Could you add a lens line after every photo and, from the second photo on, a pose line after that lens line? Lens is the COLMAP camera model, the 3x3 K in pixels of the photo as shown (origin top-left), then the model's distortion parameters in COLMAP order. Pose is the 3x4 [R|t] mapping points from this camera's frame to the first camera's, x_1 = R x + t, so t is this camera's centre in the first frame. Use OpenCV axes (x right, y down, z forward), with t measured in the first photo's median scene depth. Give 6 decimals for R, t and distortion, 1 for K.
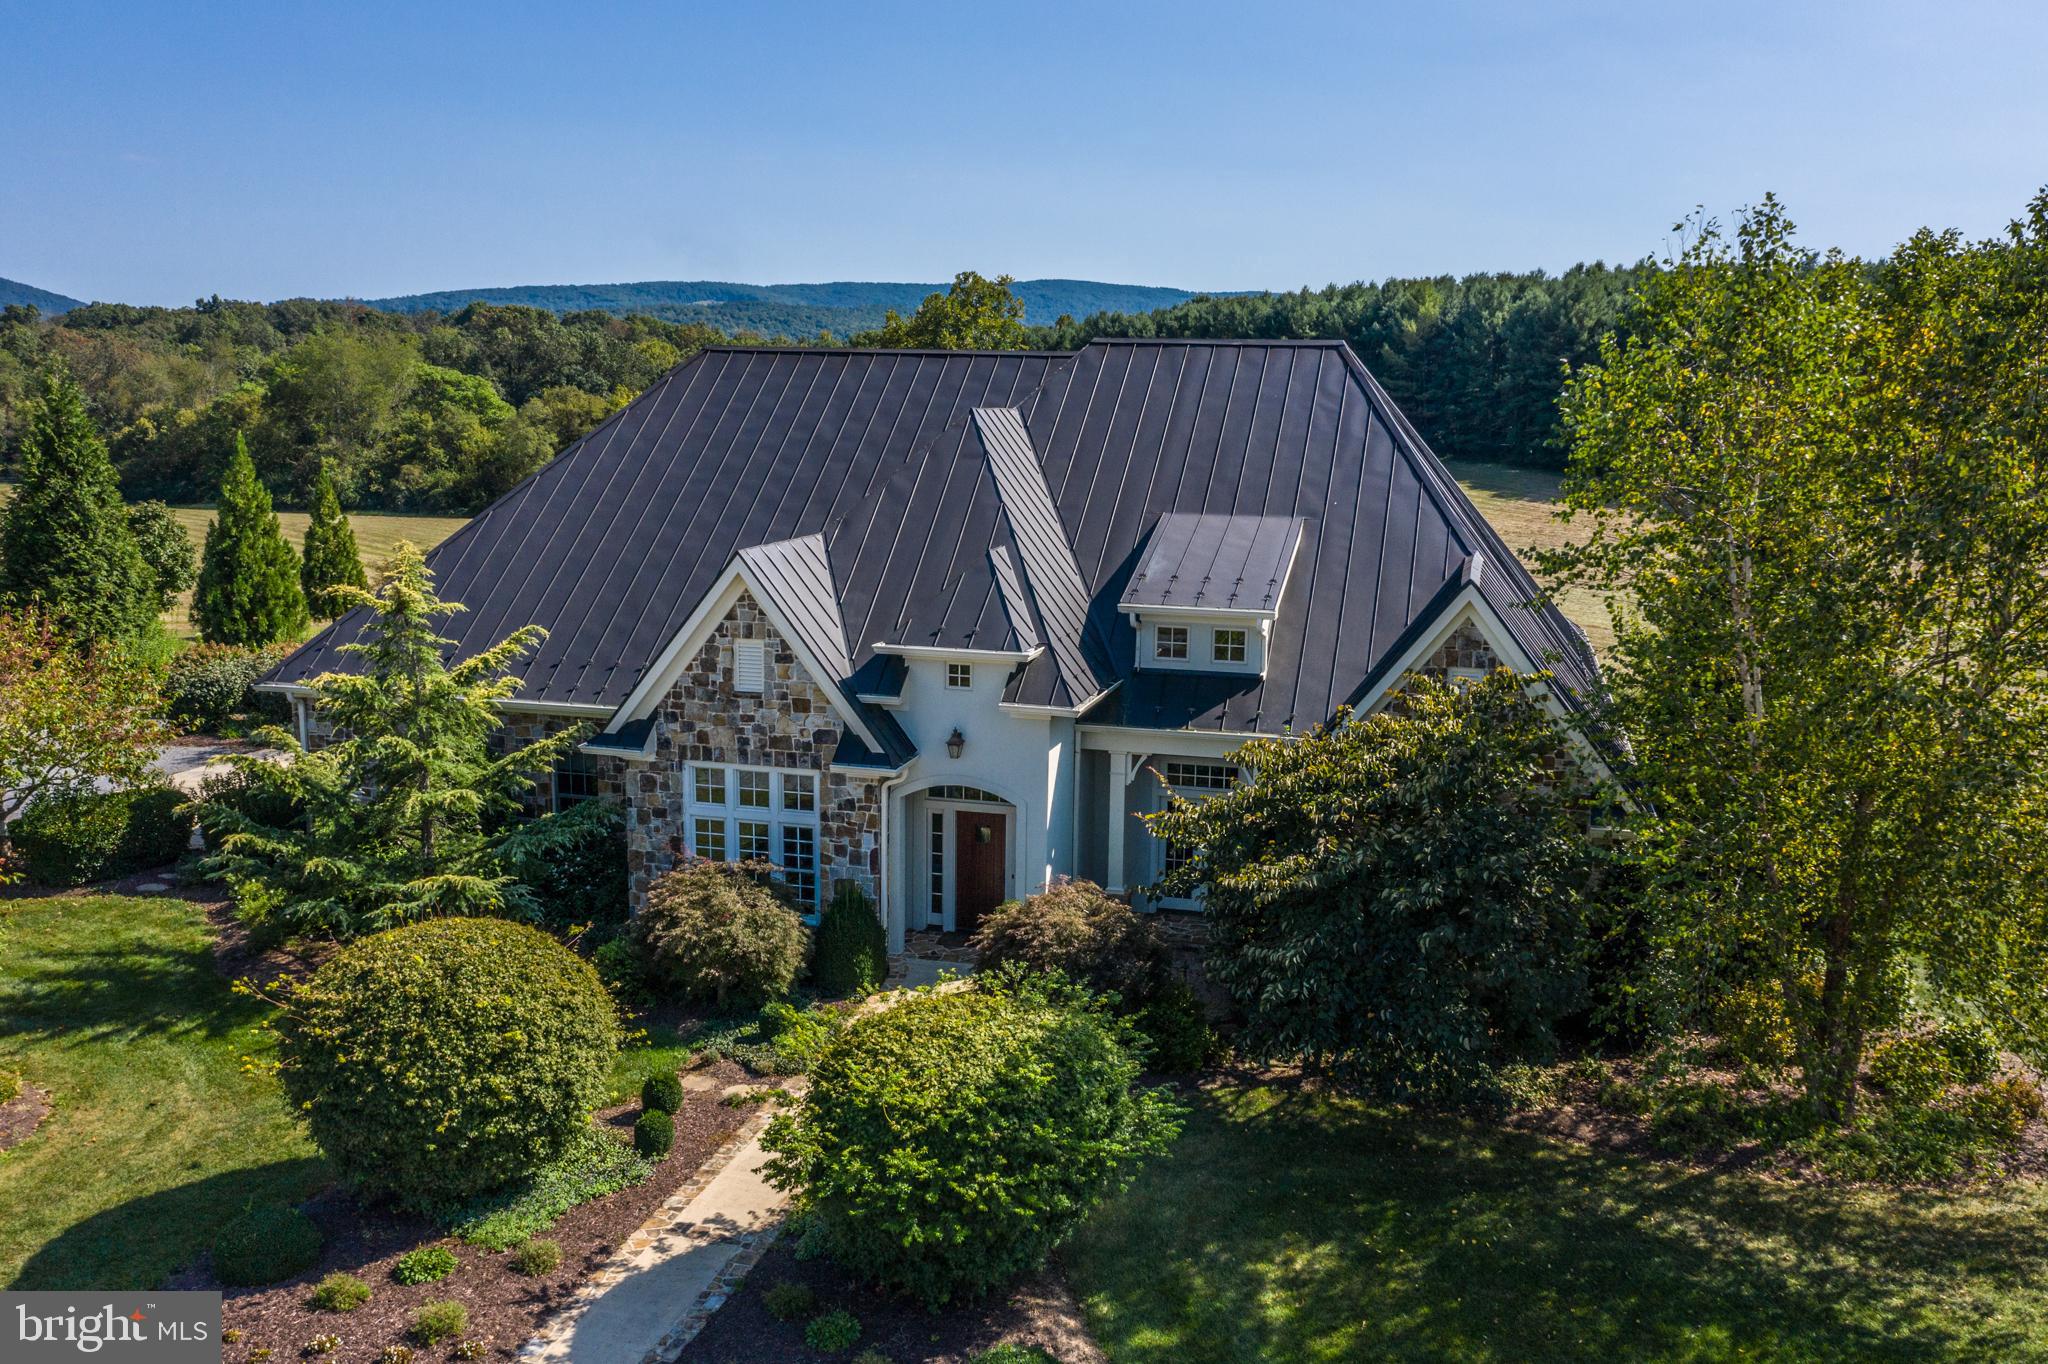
lens RADIAL K [[1712.9, 0, 1077.3], [0, 1712.9, 712.5], [0, 0, 1]] dist [-0.009937, -0.002175]
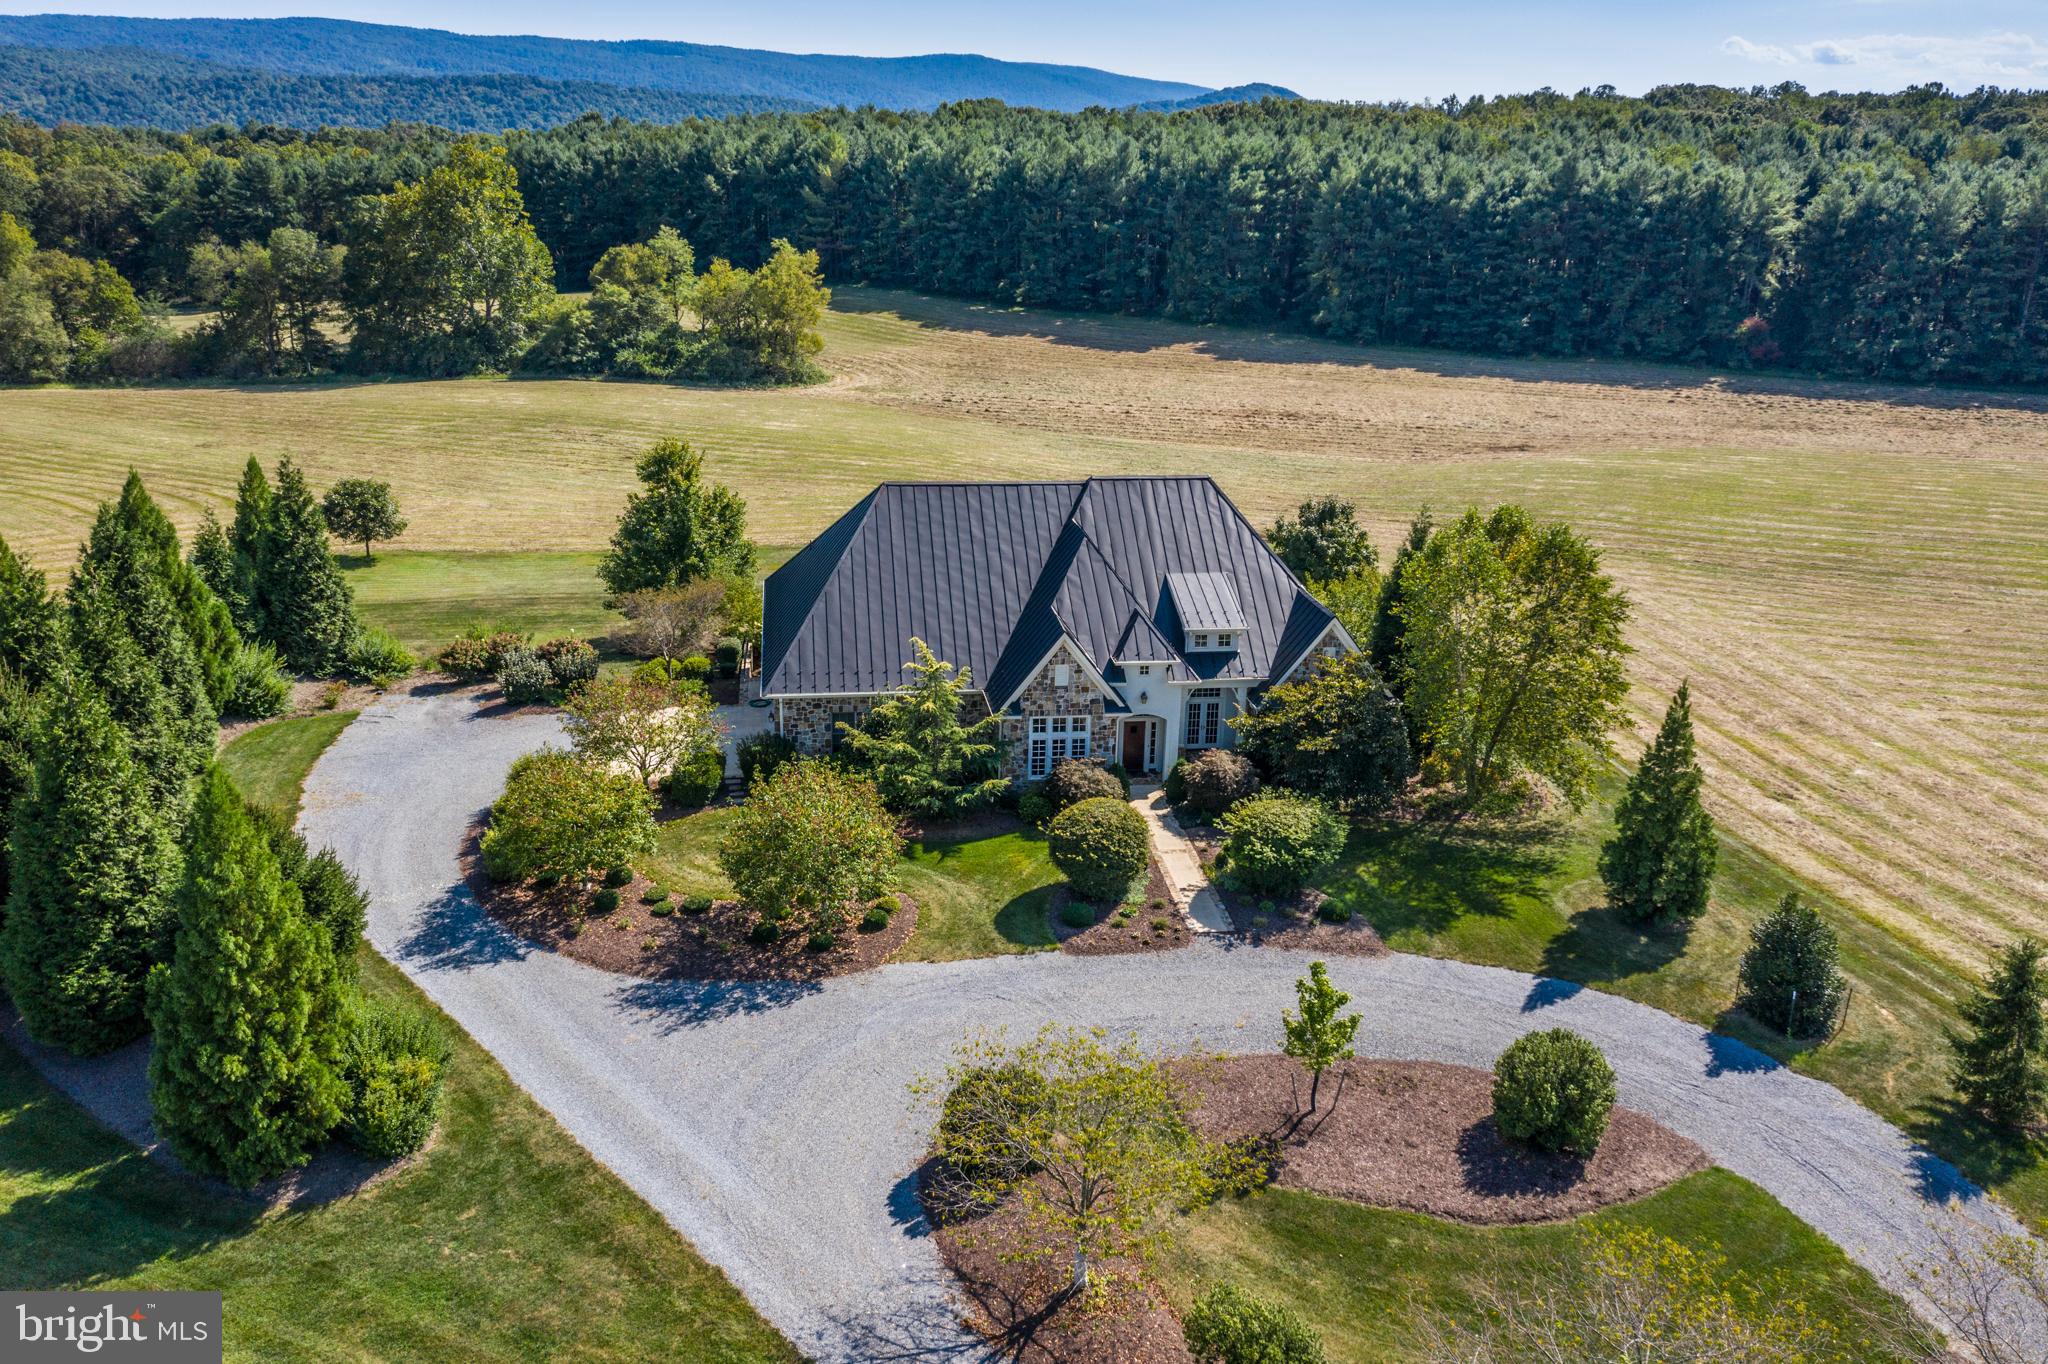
lens RADIAL K [[1613.5, 0, 1024.0], [0, 1613.5, 682.0], [0, 0, 1]] dist [-0.015493, 0.006421]
pose [[0.930155, -0.112112, 0.349632, -1.019177], [0.063343, 0.986963, 0.147960, -0.350936], [-0.361662, -0.115479, 0.925130, -1.047701]]
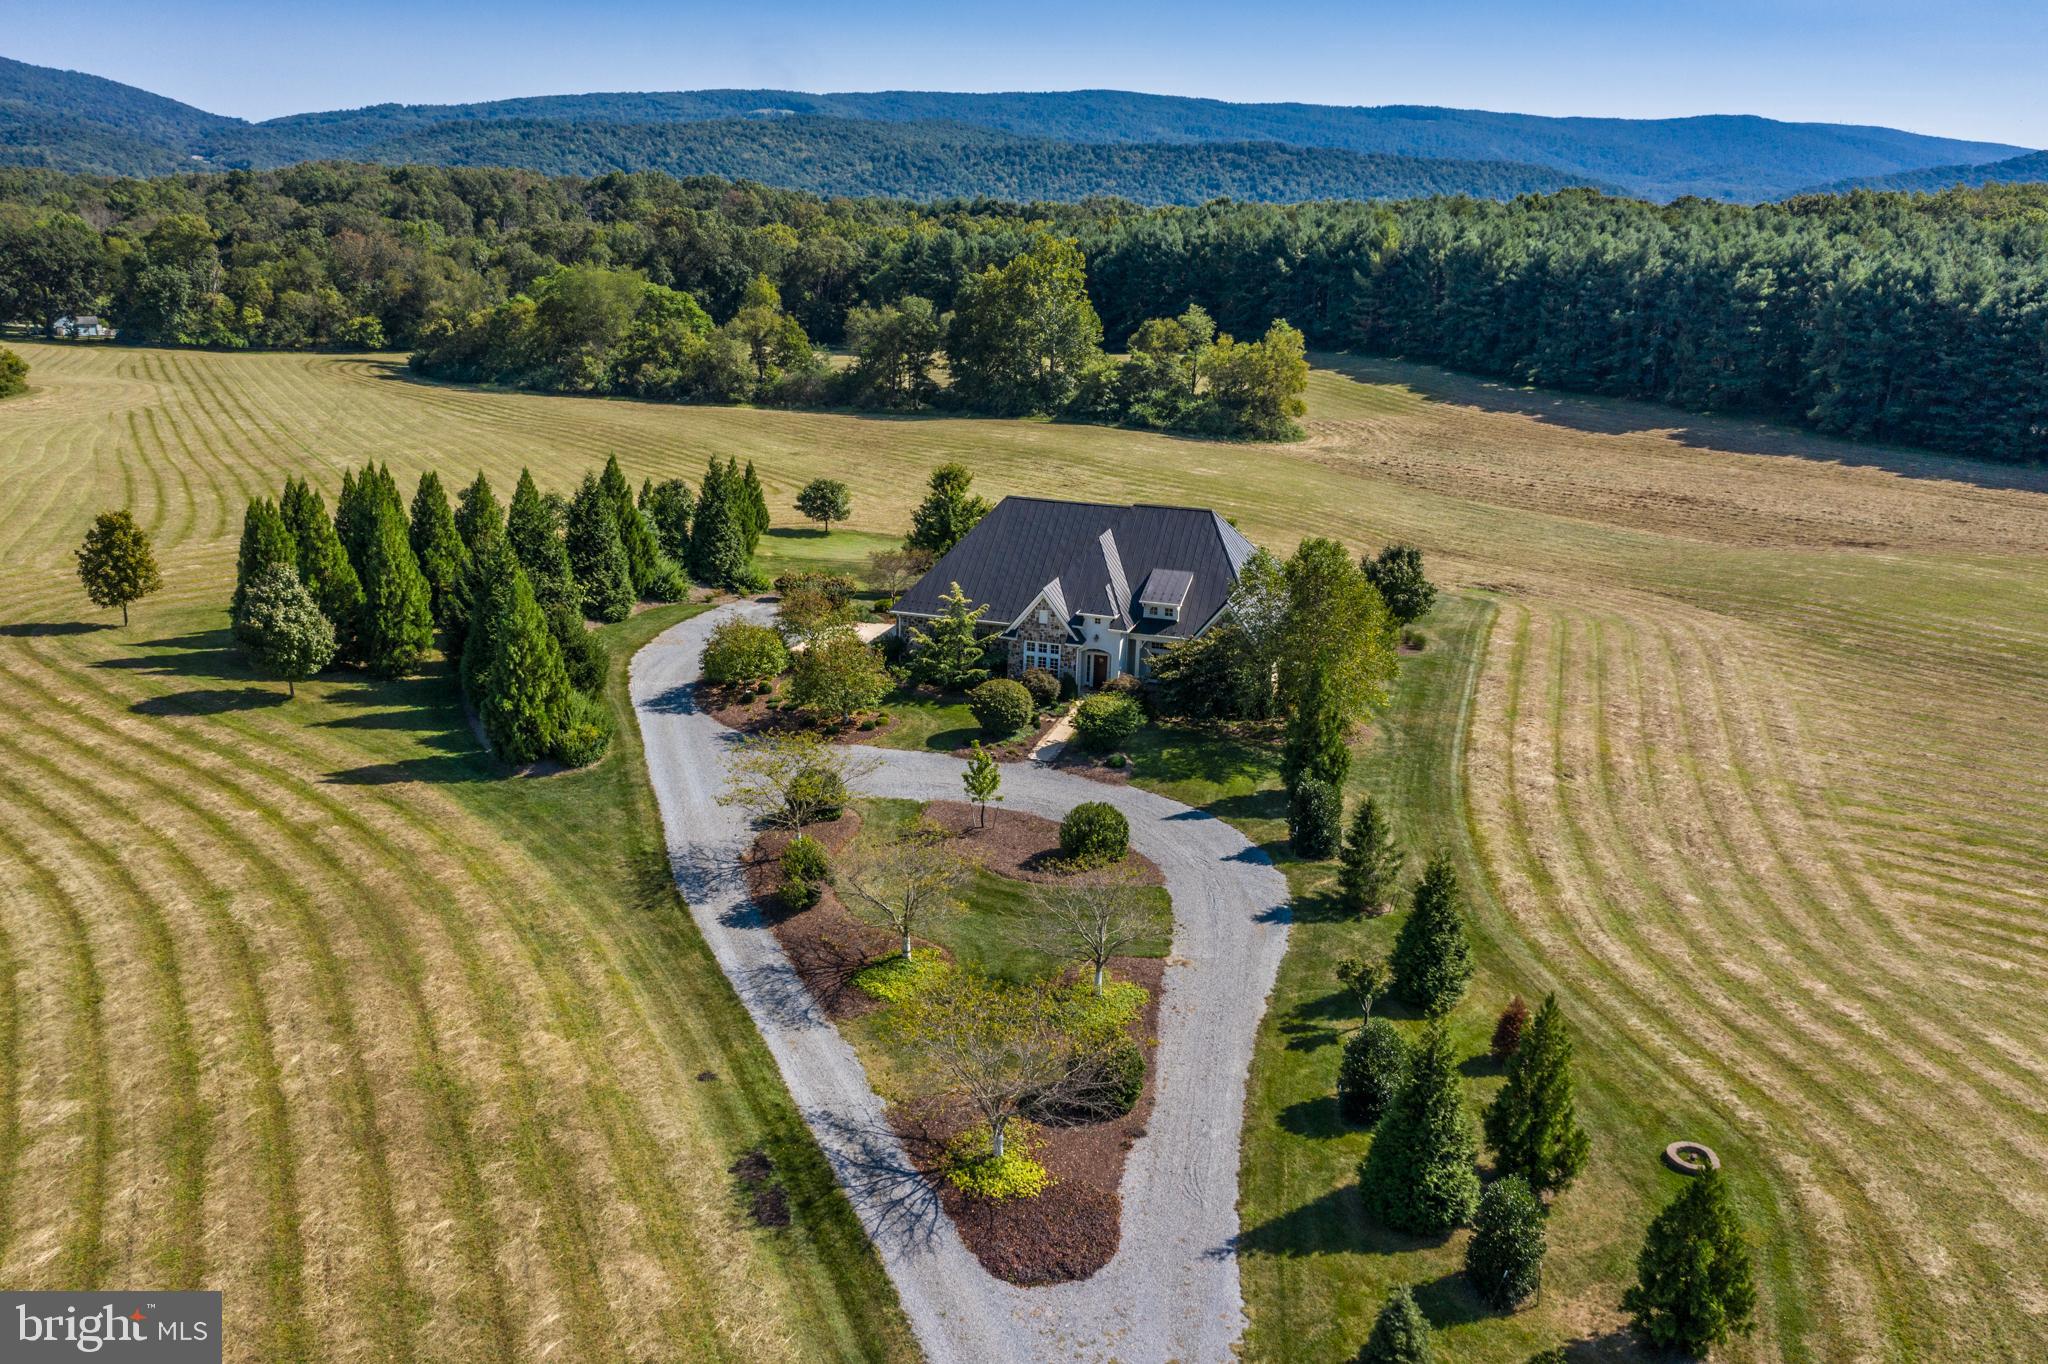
lens RADIAL K [[1588.4, 0, 1028.3], [0, 1588.4, 672.7], [0, 0, 1]] dist [-0.014991, 0.004026]
pose [[0.998487, 0.026313, -0.048288, -0.048523], [-0.021243, 0.994491, 0.102647, -0.268847], [0.050723, -0.101466, 0.993545, -2.577124]]
